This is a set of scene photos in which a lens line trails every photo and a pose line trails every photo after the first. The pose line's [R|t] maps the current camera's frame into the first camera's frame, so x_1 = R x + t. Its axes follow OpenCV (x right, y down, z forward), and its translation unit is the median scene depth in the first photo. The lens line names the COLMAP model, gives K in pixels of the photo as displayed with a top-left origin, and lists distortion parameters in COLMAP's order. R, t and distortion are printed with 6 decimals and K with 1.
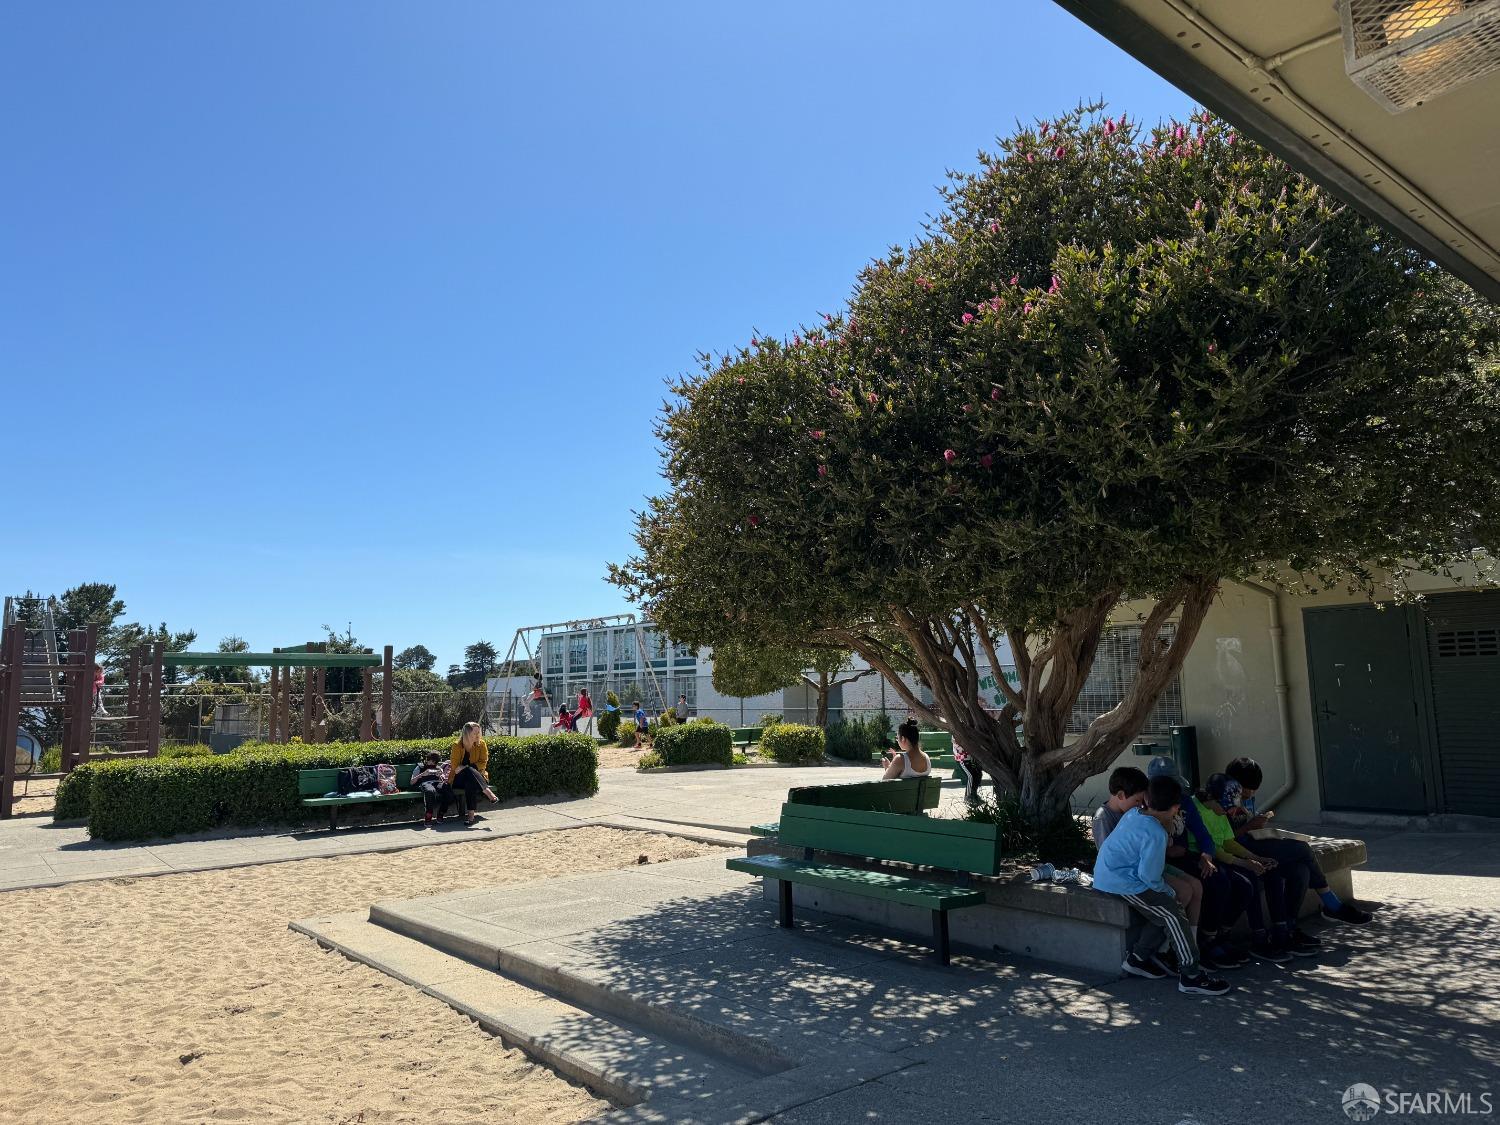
lens RADIAL K [[1094.2, 0, 750.0], [0, 1094.2, 562.5], [0, 0, 1]] dist [0.056840, -0.026160]
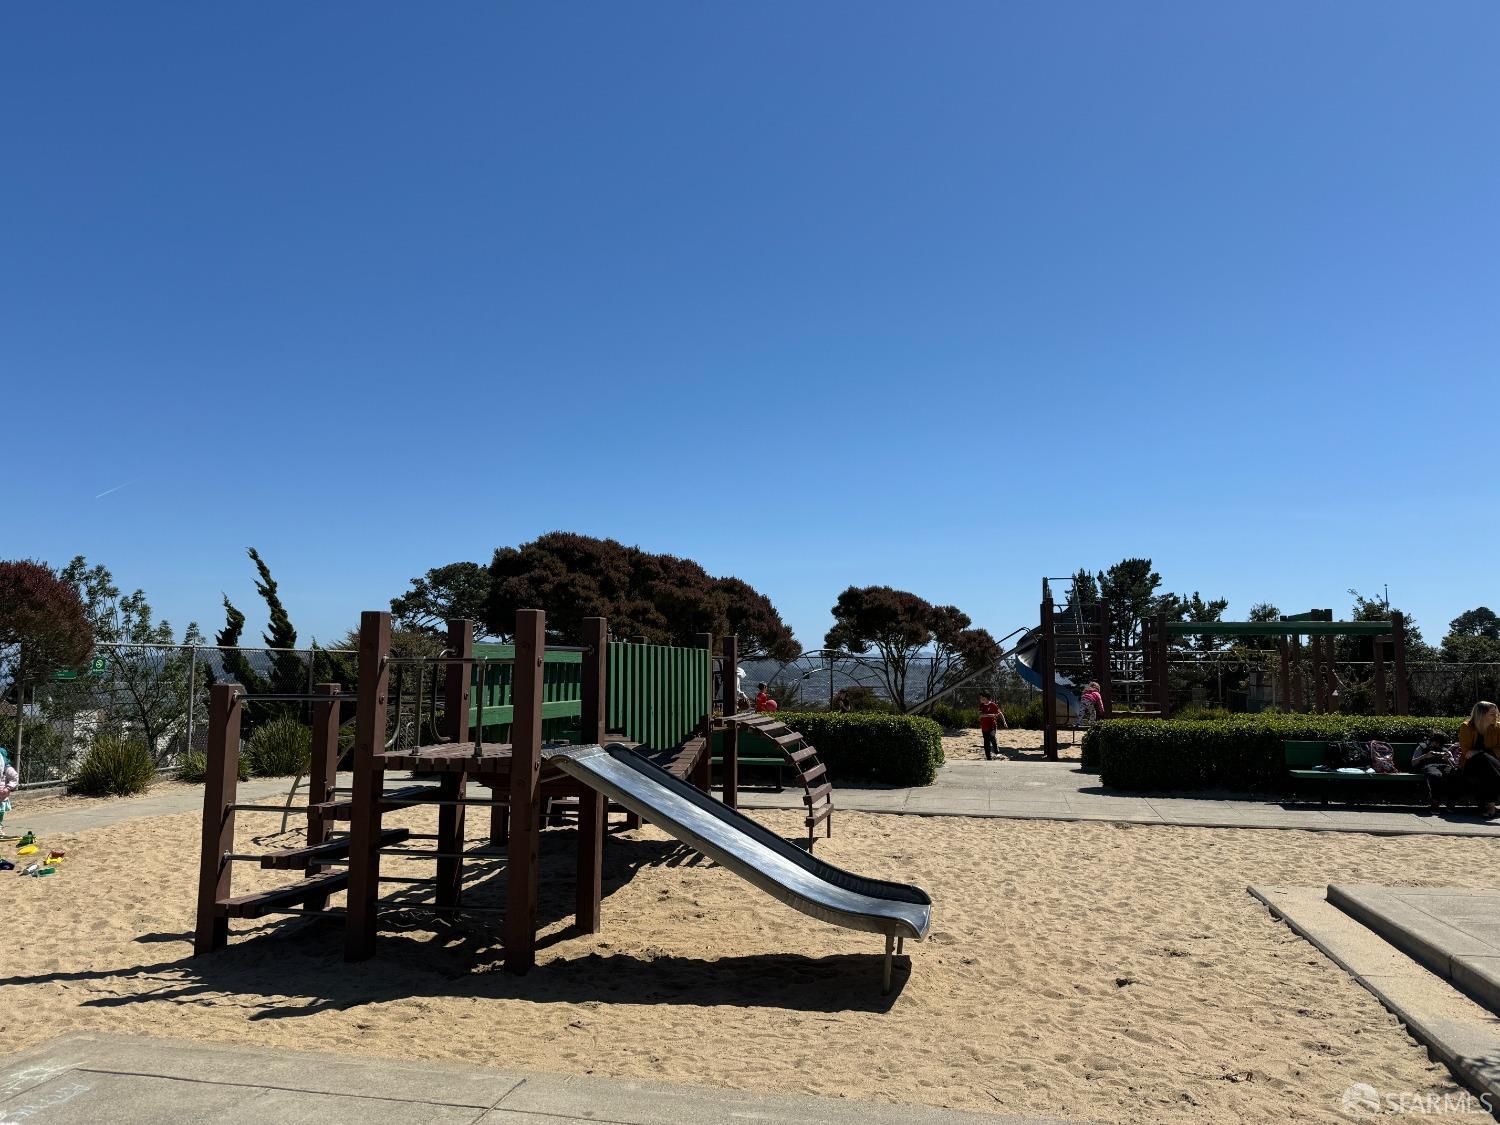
lens RADIAL K [[1094.2, 0, 750.0], [0, 1094.2, 562.5], [0, 0, 1]] dist [0.056840, -0.026160]
pose [[0.636164, -0.057609, -0.769400, 0.092197], [0.081671, 0.996634, -0.007094, -0.006147], [0.767219, -0.058325, 0.638727, 0.000578]]
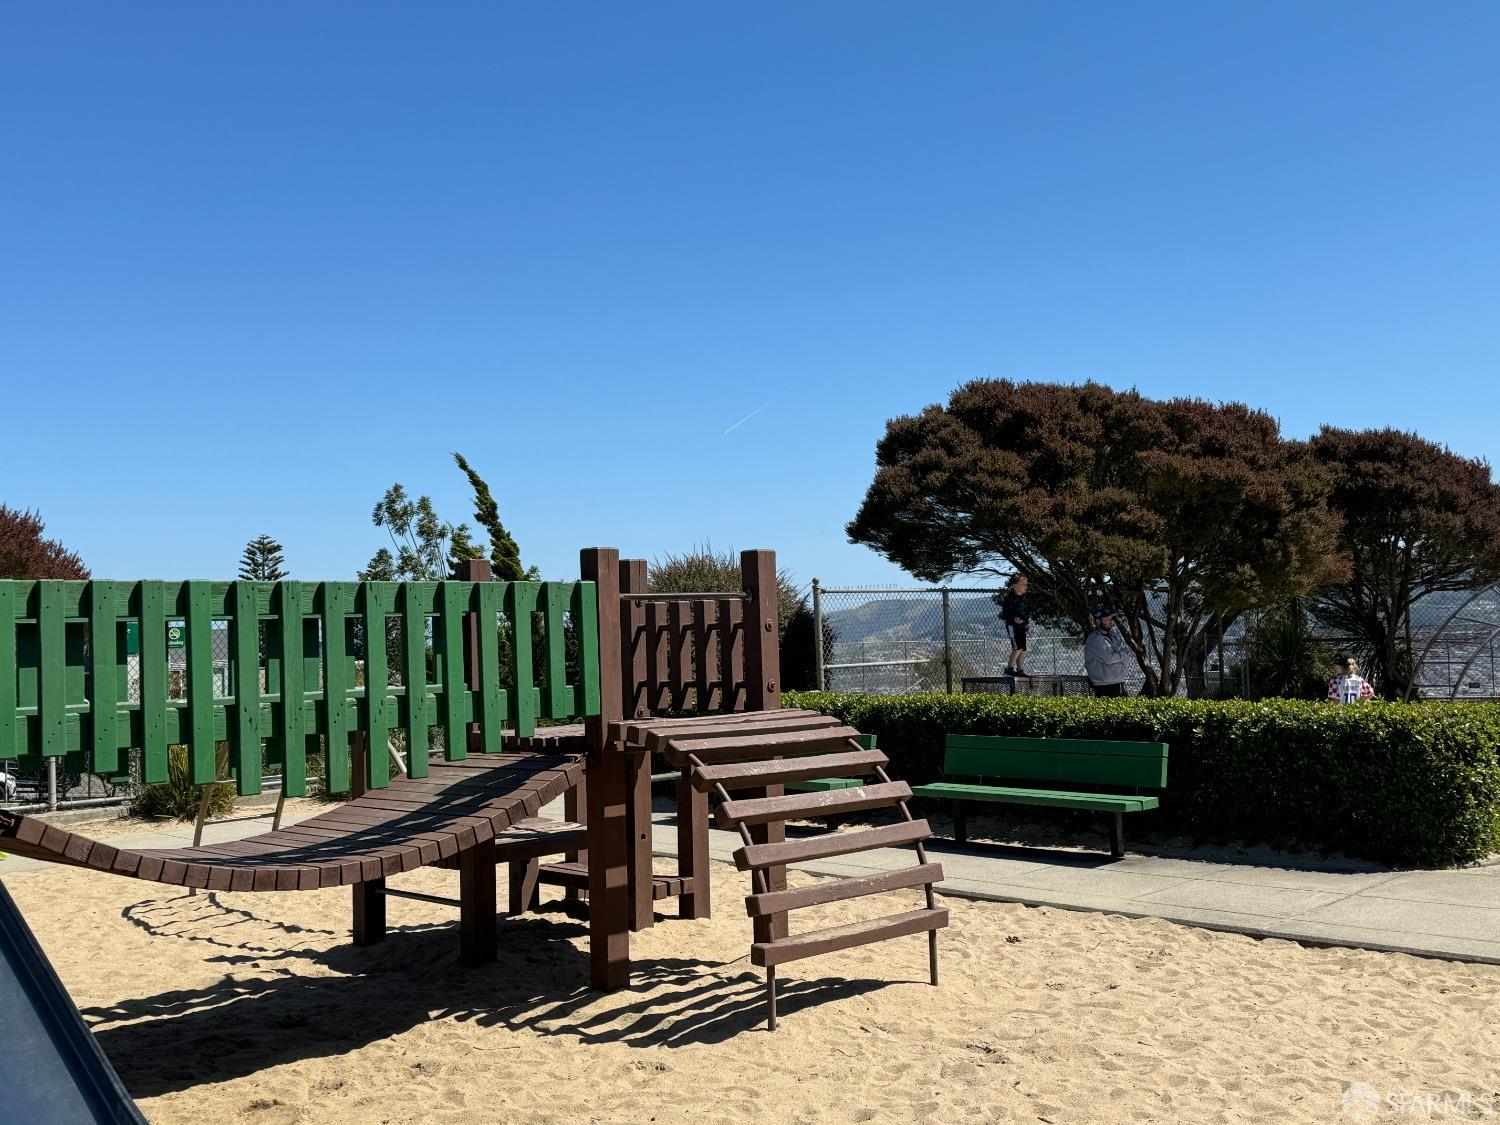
lens RADIAL K [[1656.0, 0, 726.6], [0, 1656.0, 590.8], [0, 0, 1]] dist [0.218505, -0.524604]
pose [[0.108872, -0.011486, -0.993989, 0.018891], [0.149329, 0.988775, 0.004930, 0.078766], [0.982775, -0.148969, 0.109366, 0.633973]]
